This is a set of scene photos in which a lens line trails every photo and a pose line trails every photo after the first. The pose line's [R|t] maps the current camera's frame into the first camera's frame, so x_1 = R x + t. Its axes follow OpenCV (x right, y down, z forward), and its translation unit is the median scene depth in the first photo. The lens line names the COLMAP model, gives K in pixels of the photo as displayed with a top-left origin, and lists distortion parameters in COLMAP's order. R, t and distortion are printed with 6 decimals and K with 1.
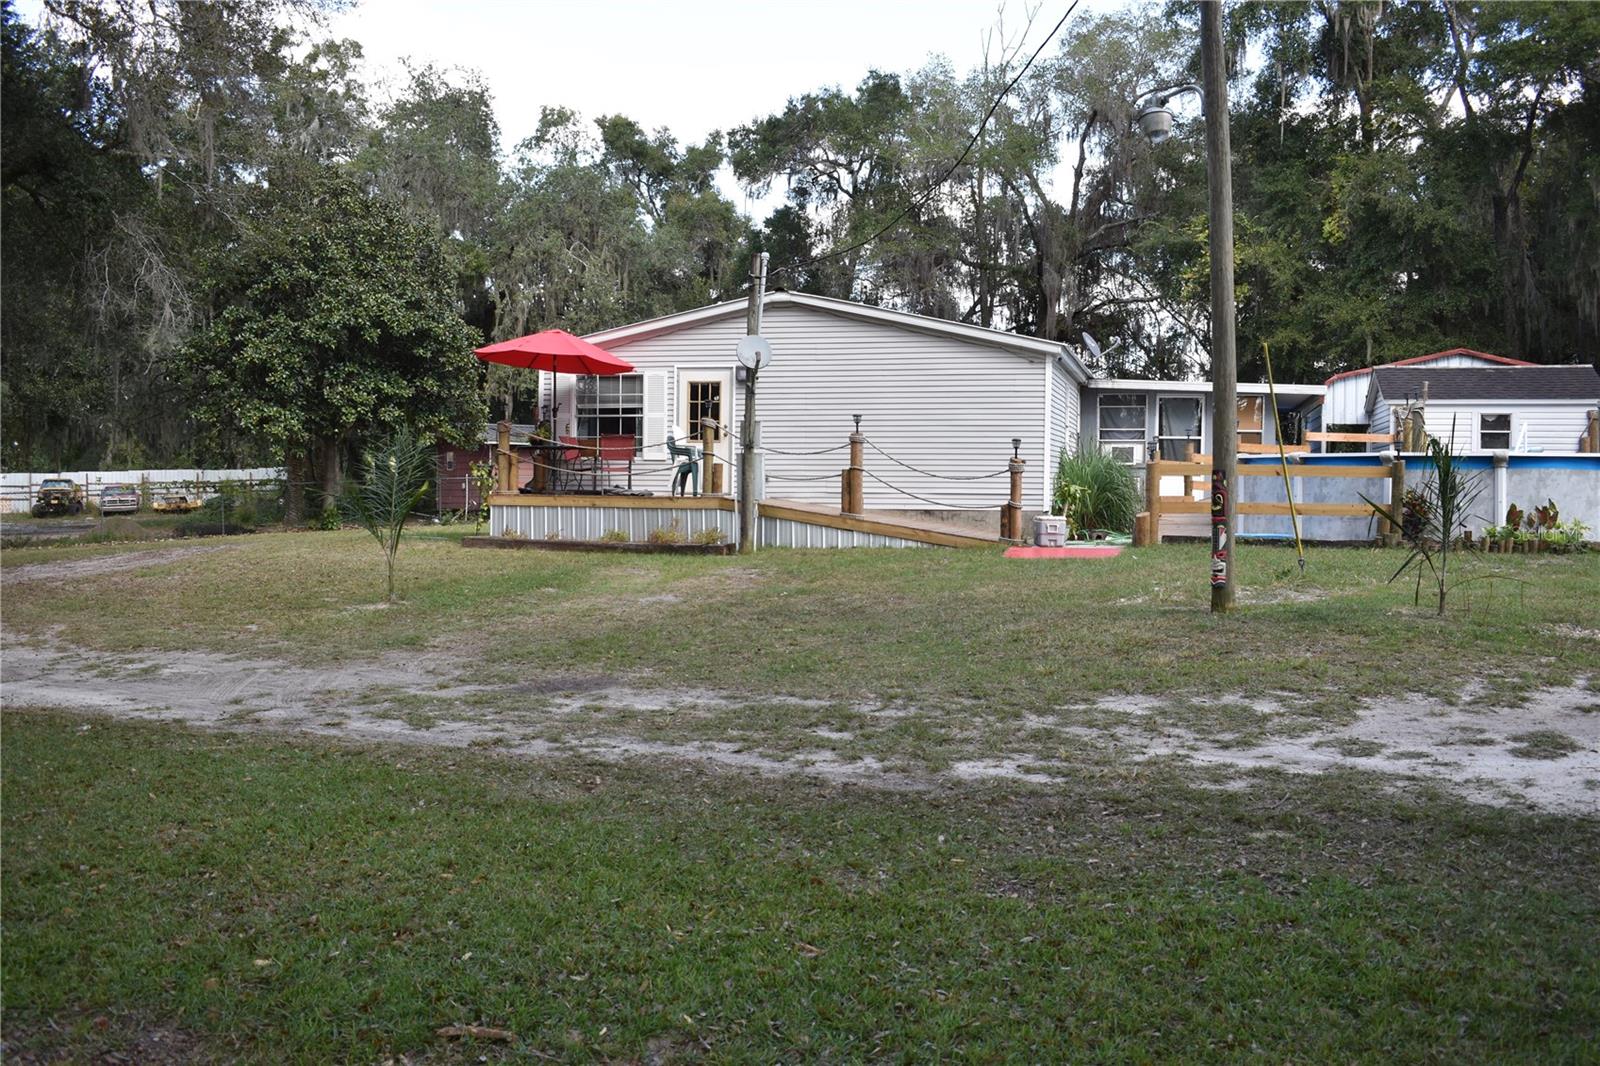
lens RADIAL K [[1464.1, 0, 809.2], [0, 1464.1, 530.3], [0, 0, 1]] dist [-0.081736, 0.011860]
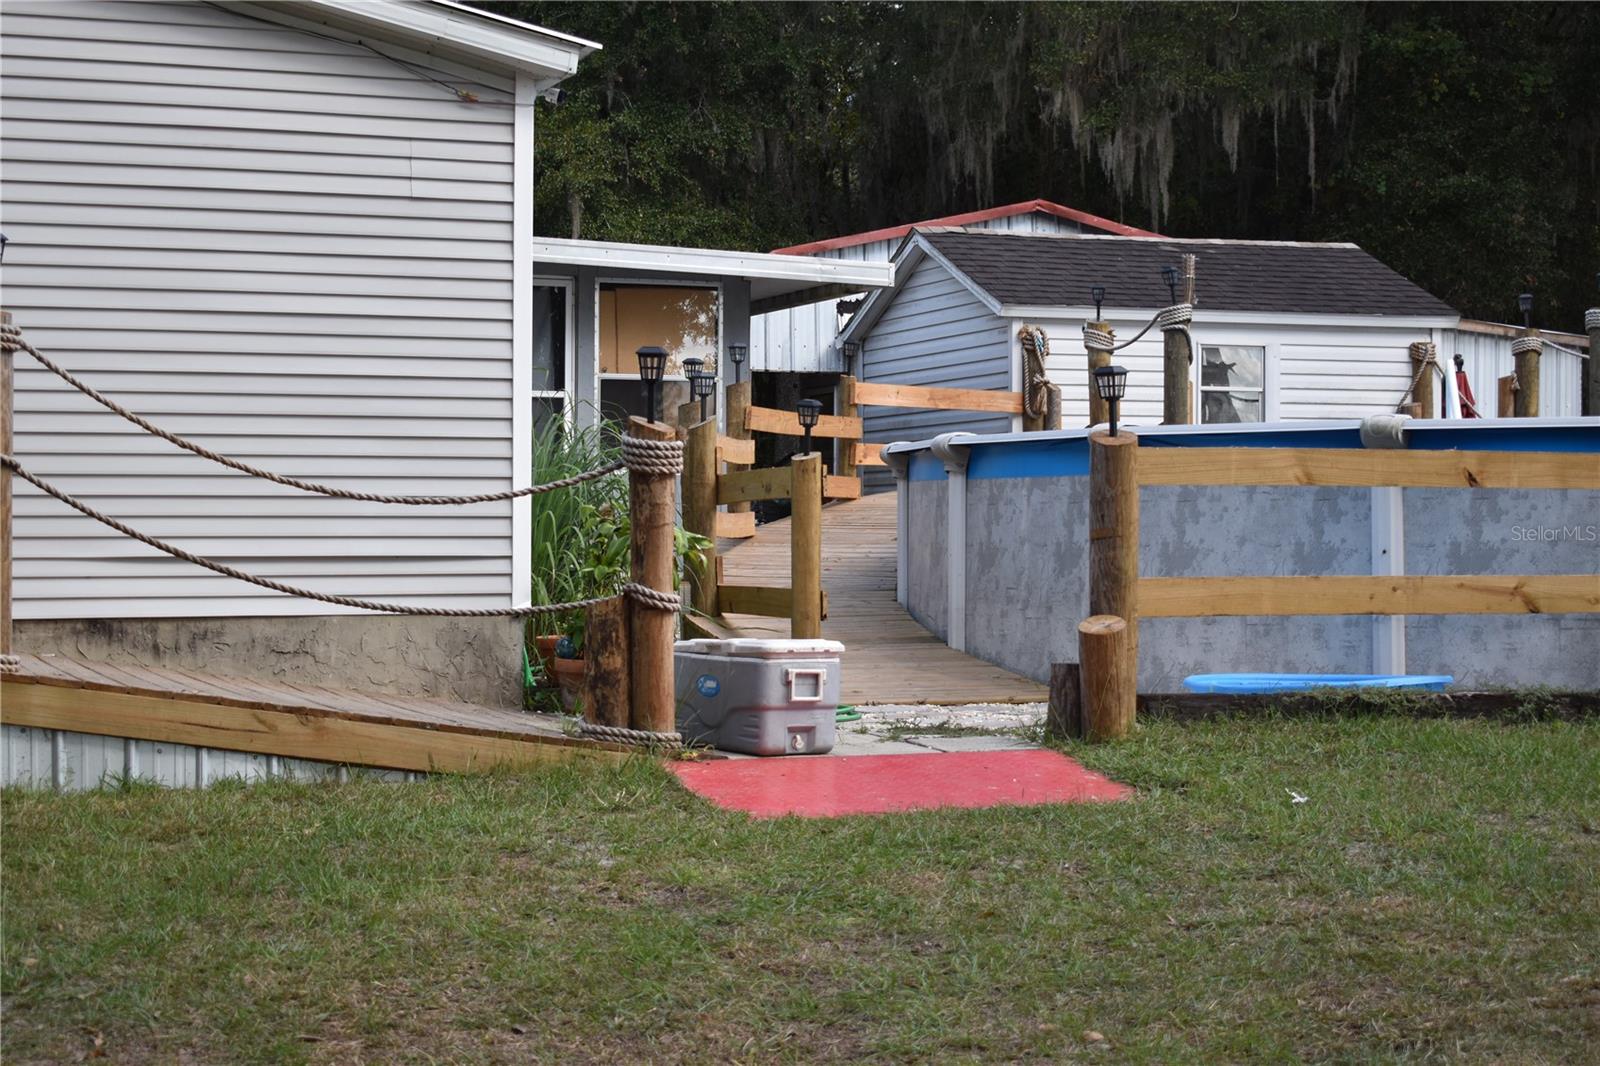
lens RADIAL K [[2748.7, 0, 819.9], [0, 2748.7, 535.7], [0, 0, 1]] dist [-0.004535, 0.053484]
pose [[0.815371, -0.009835, 0.578856, -0.107910], [0.025819, 0.999479, -0.019387, -0.016732], [-0.578363, 0.030753, 0.815199, 0.521185]]
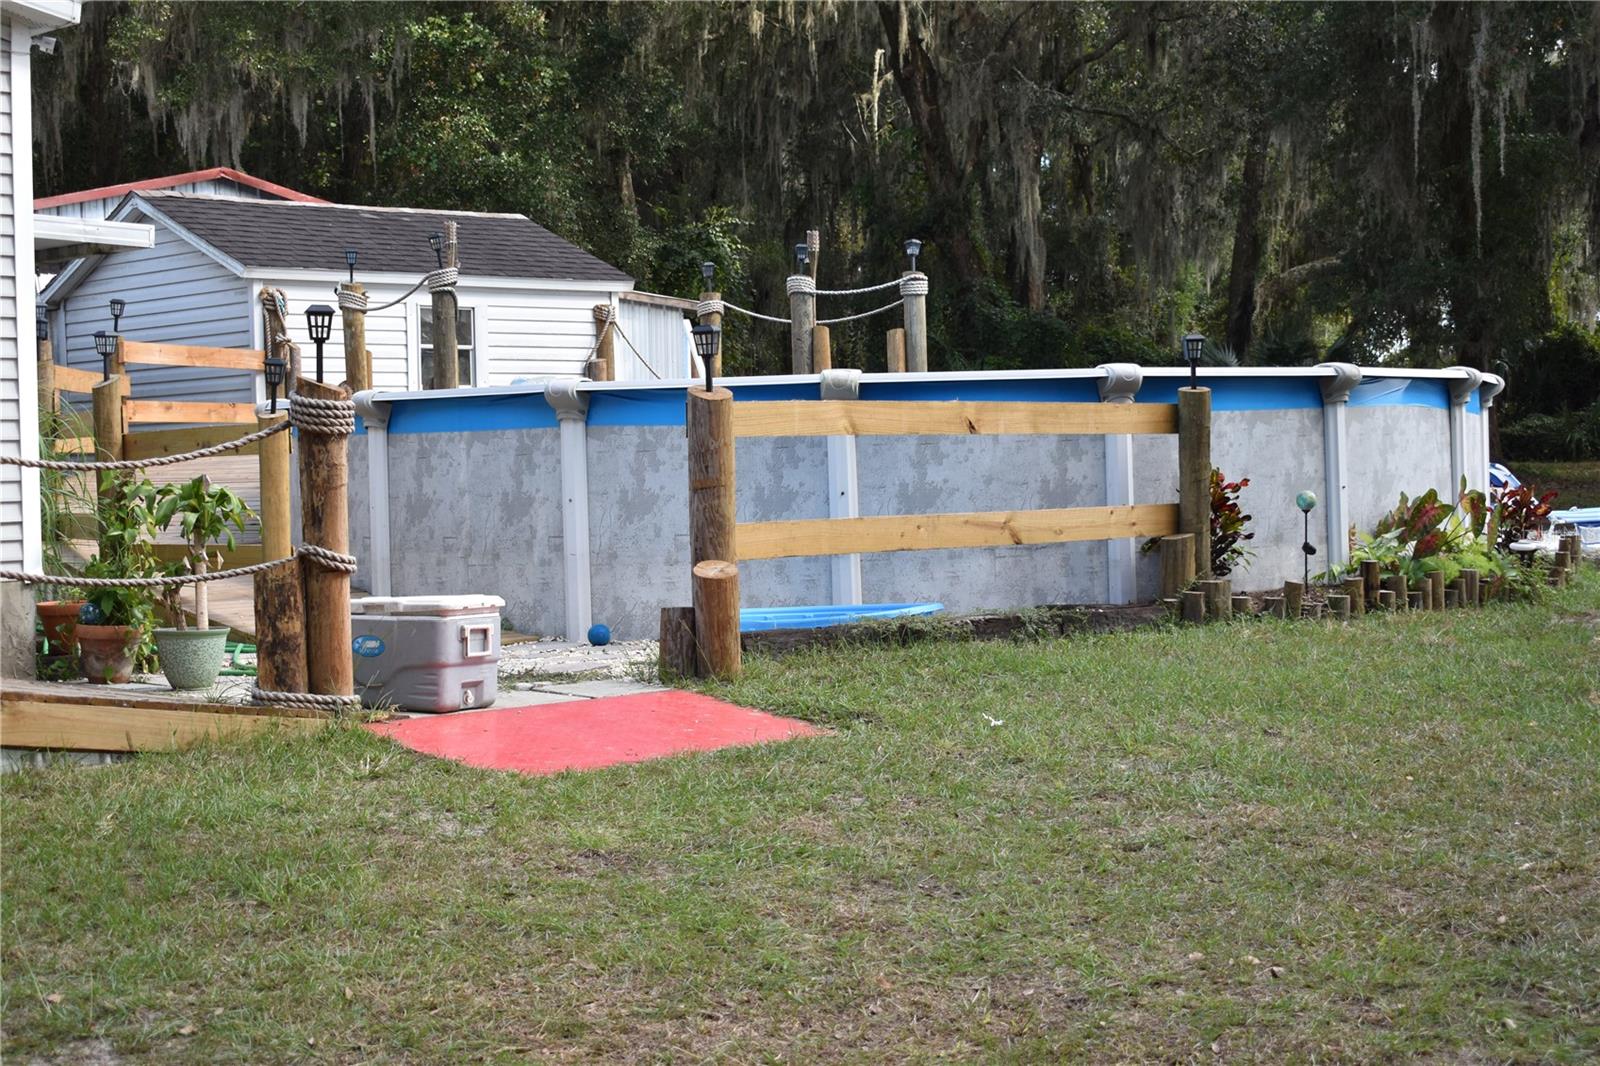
lens RADIAL K [[2453.3, 0, 800.0], [0, 2453.3, 533.0], [0, 0, 1]] dist [0.012512, -0.183244]
pose [[0.513560, -0.045443, 0.856849, -0.168981], [0.054983, 0.998287, 0.019990, -0.023945], [-0.856290, 0.036846, 0.515179, 0.633048]]
